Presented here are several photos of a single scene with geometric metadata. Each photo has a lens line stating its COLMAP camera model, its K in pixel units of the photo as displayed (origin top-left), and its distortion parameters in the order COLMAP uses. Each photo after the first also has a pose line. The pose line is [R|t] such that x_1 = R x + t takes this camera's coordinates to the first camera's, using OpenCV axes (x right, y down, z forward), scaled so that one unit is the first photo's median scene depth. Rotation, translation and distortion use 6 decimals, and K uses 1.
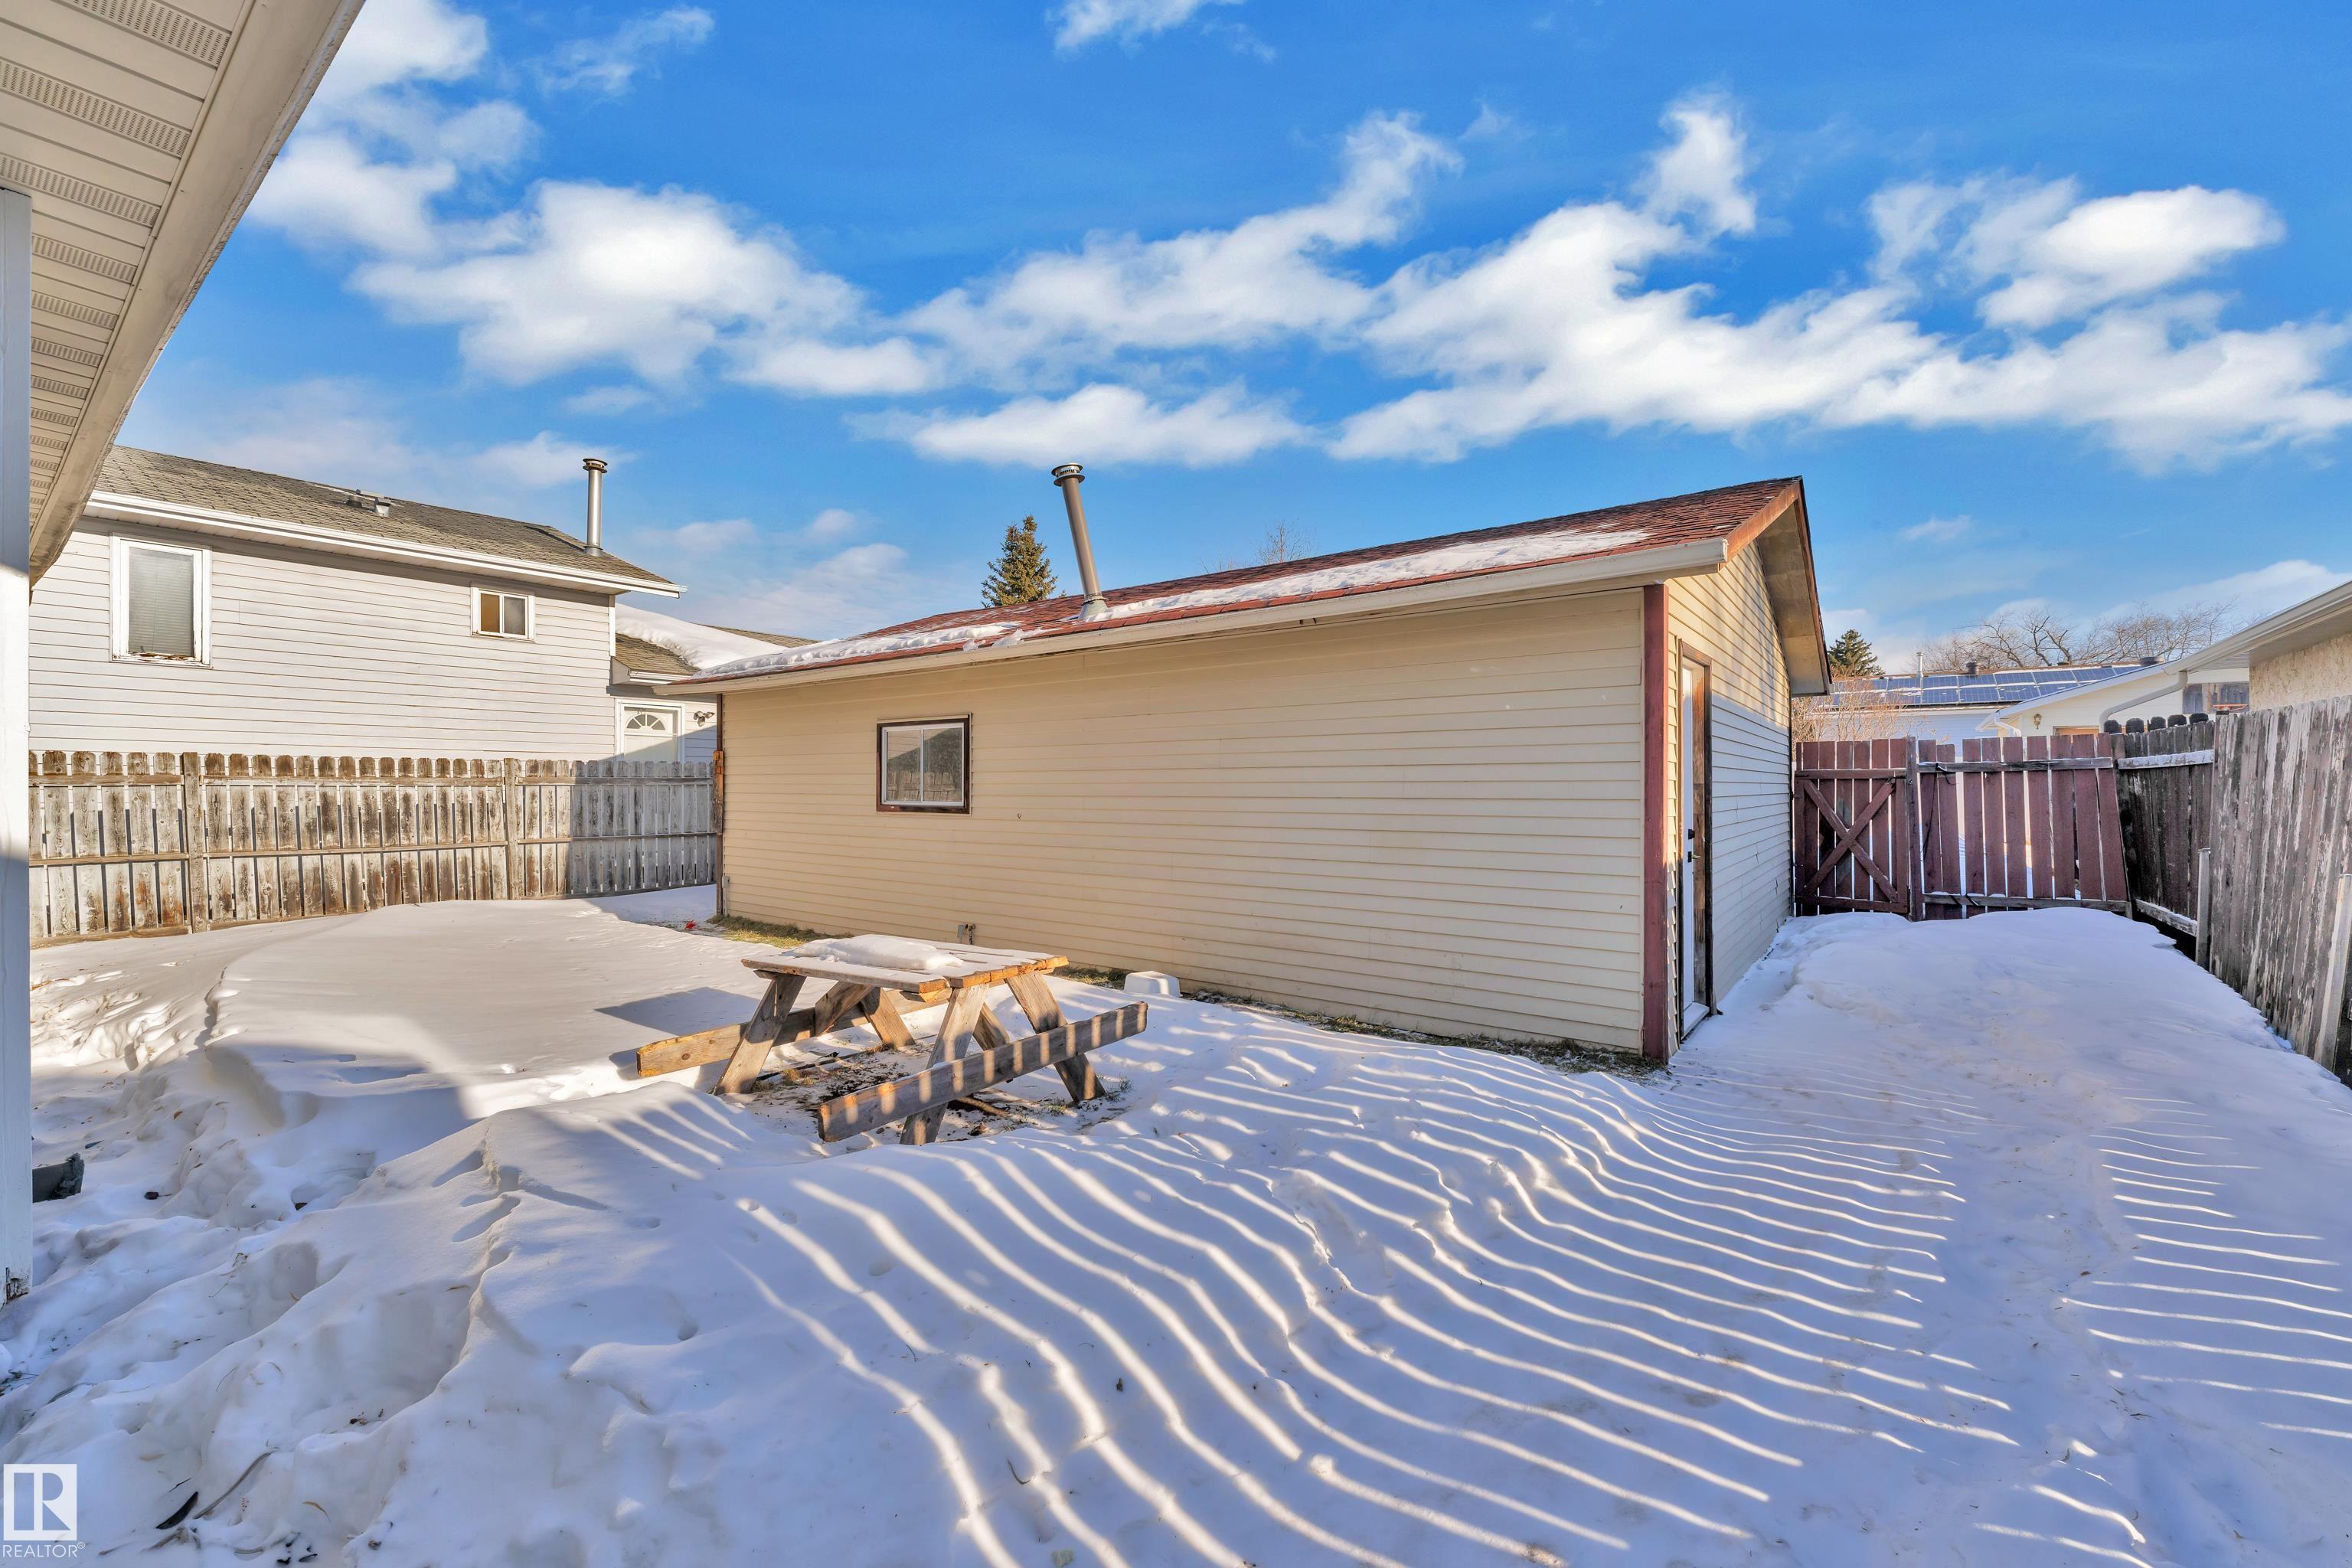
lens RADIAL K [[949.3, 0, 1175.5], [0, 949.3, 779.2], [0, 0, 1]] dist [-0.001031, -0.000134]
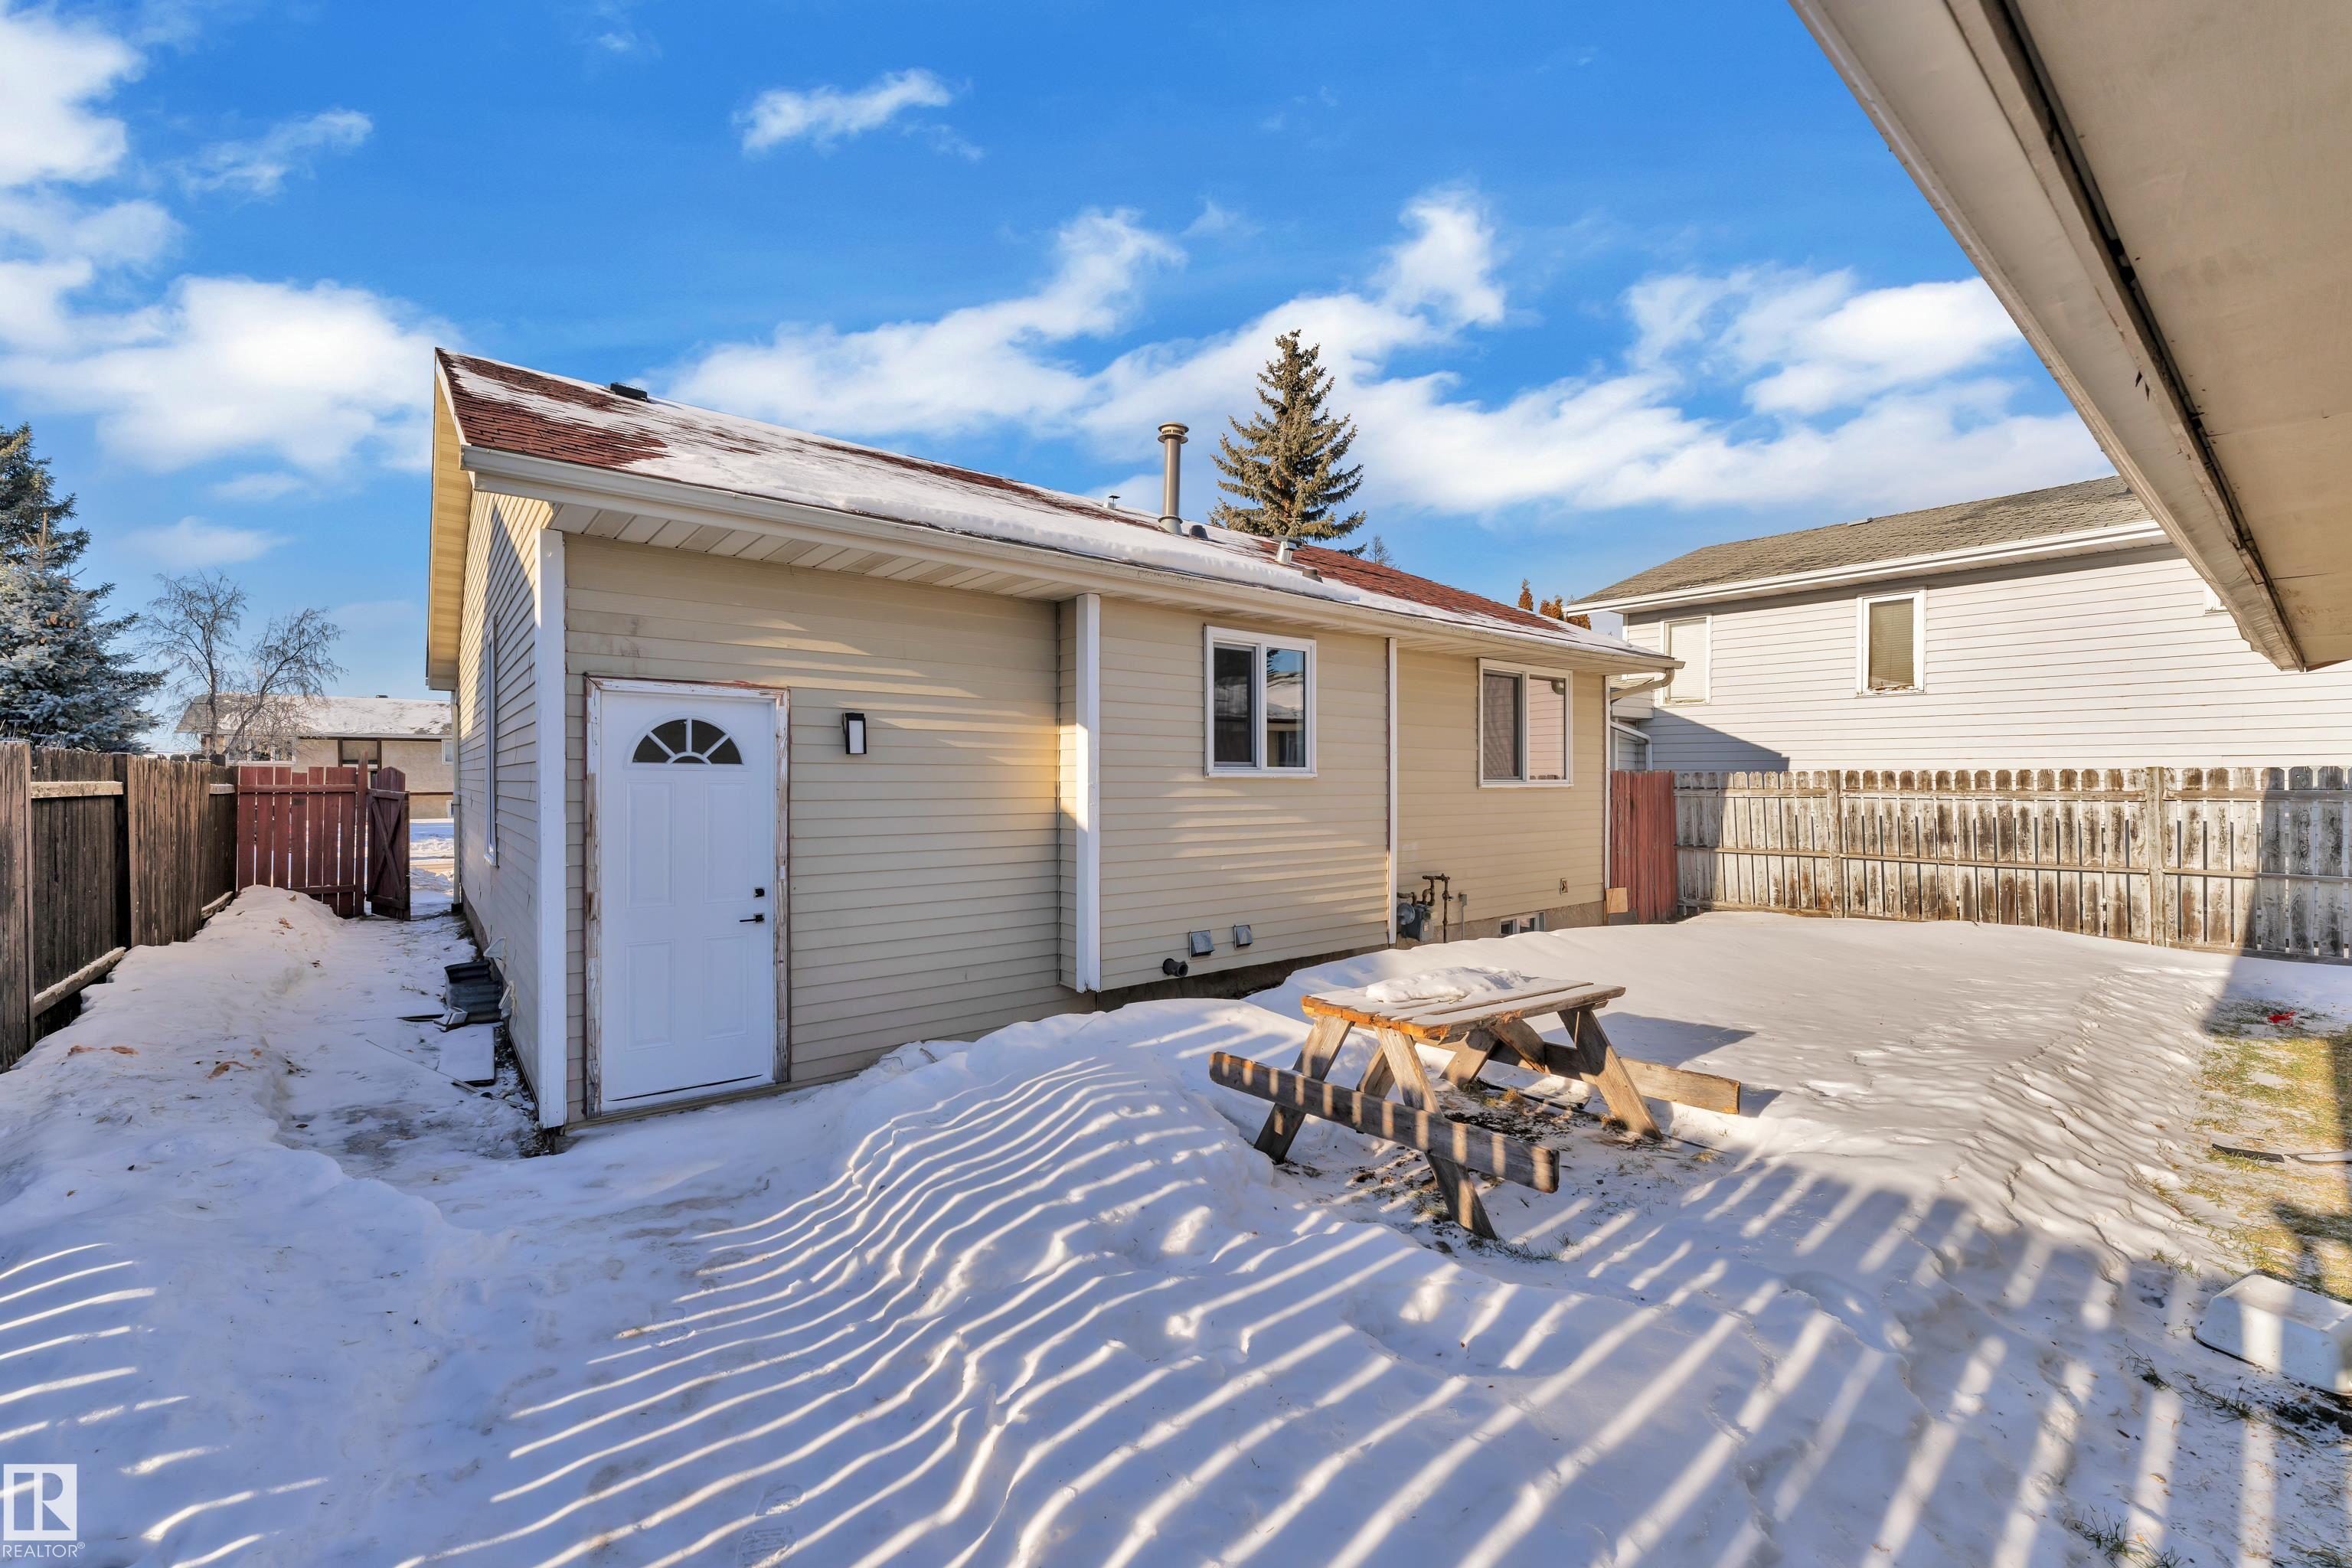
lens RADIAL K [[949.3, 0, 1175.5], [0, 949.3, 779.2], [0, 0, 1]] dist [-0.001031, -0.000134]
pose [[-0.227040, -0.005734, -0.973869, 0.300437], [0.005235, 0.999961, -0.007108, -0.011040], [0.973871, -0.006712, -0.227001, 0.393332]]
